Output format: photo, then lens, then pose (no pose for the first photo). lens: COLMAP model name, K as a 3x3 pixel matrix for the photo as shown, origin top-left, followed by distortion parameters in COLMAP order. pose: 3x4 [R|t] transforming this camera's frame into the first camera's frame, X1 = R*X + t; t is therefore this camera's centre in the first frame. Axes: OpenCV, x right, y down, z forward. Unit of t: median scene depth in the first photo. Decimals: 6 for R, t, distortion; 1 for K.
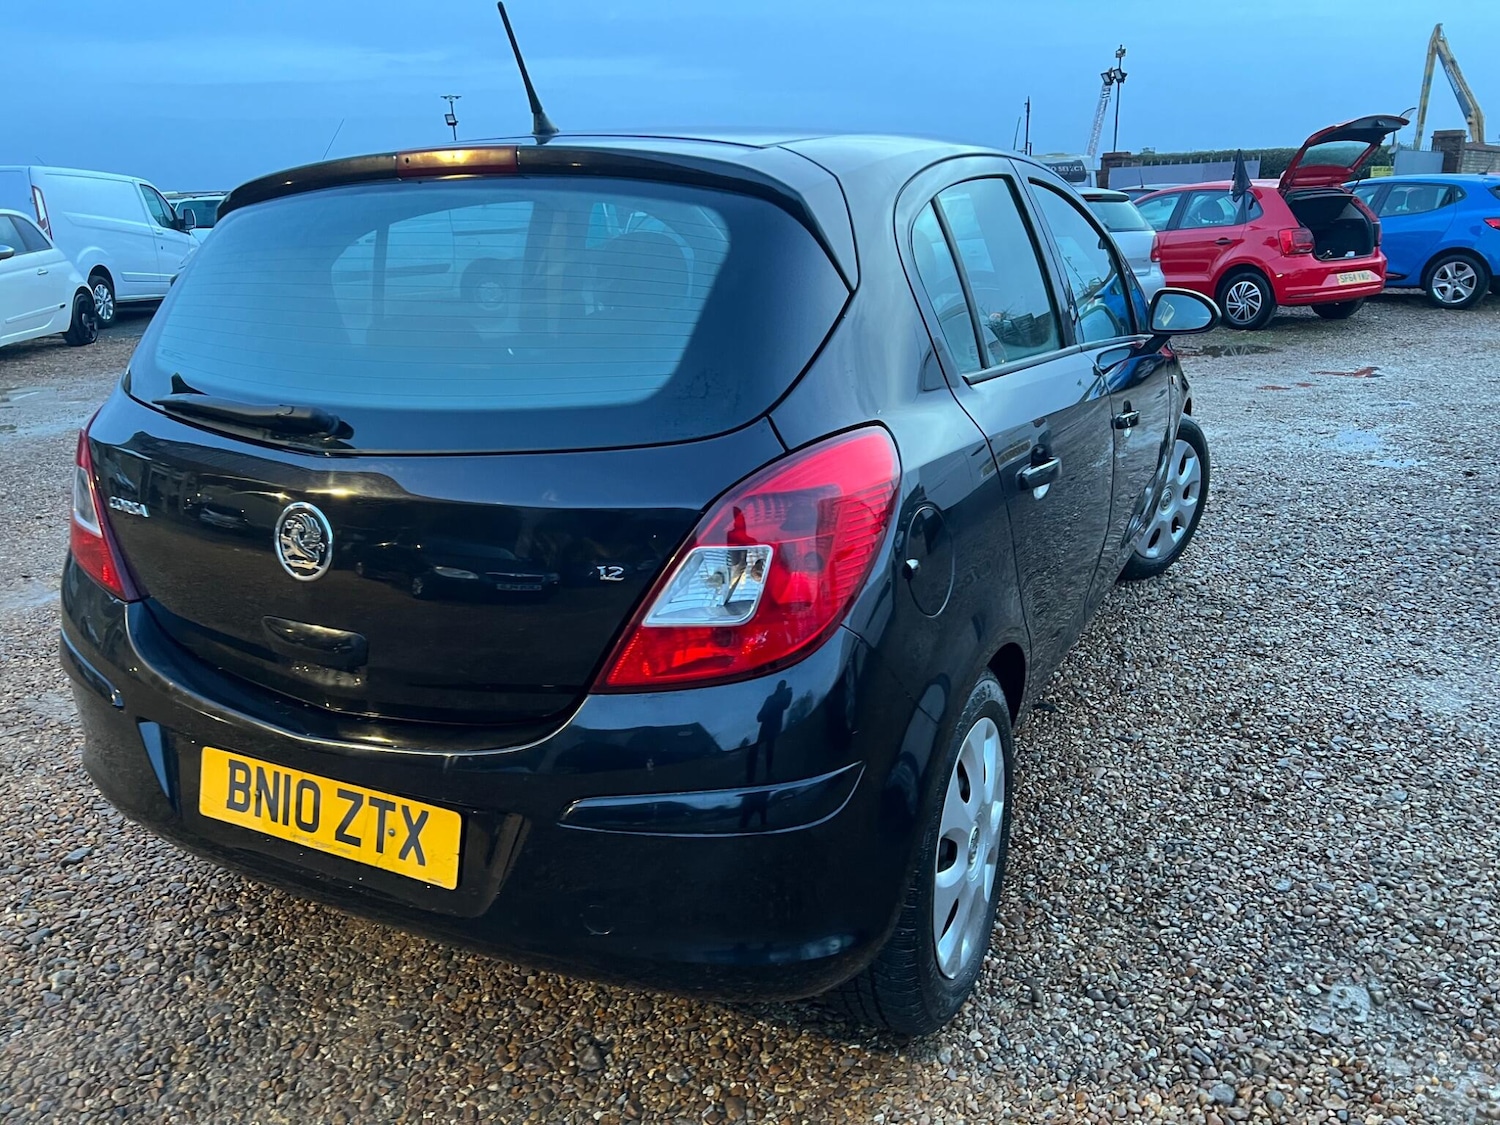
lens RADIAL K [[1144.2, 0, 739.1], [0, 1144.2, 560.2], [0, 0, 1]] dist [0.050009, -0.048878]
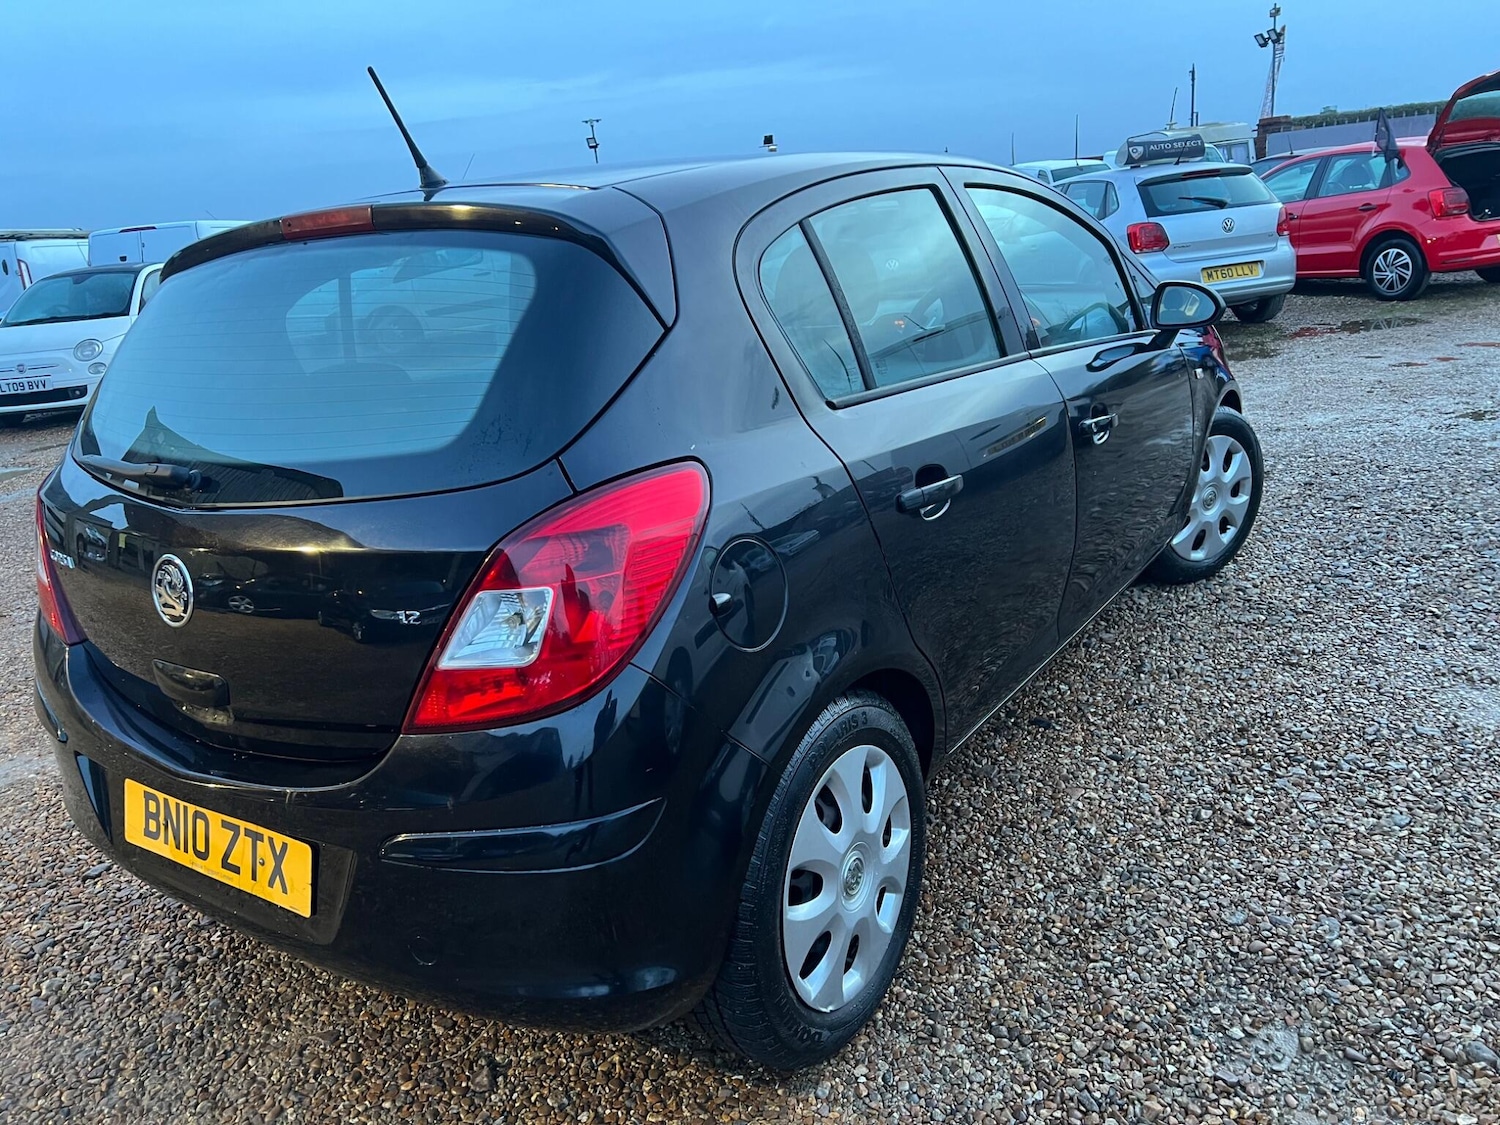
lens RADIAL K [[1144.2, 0, 745.2], [0, 1144.2, 556.8], [0, 0, 1]] dist [0.050009, -0.048878]
pose [[0.988251, -0.029737, -0.149917, 0.247539], [0.029330, 0.999558, -0.004925, -0.021180], [0.149997, 0.000470, 0.988686, 0.013152]]
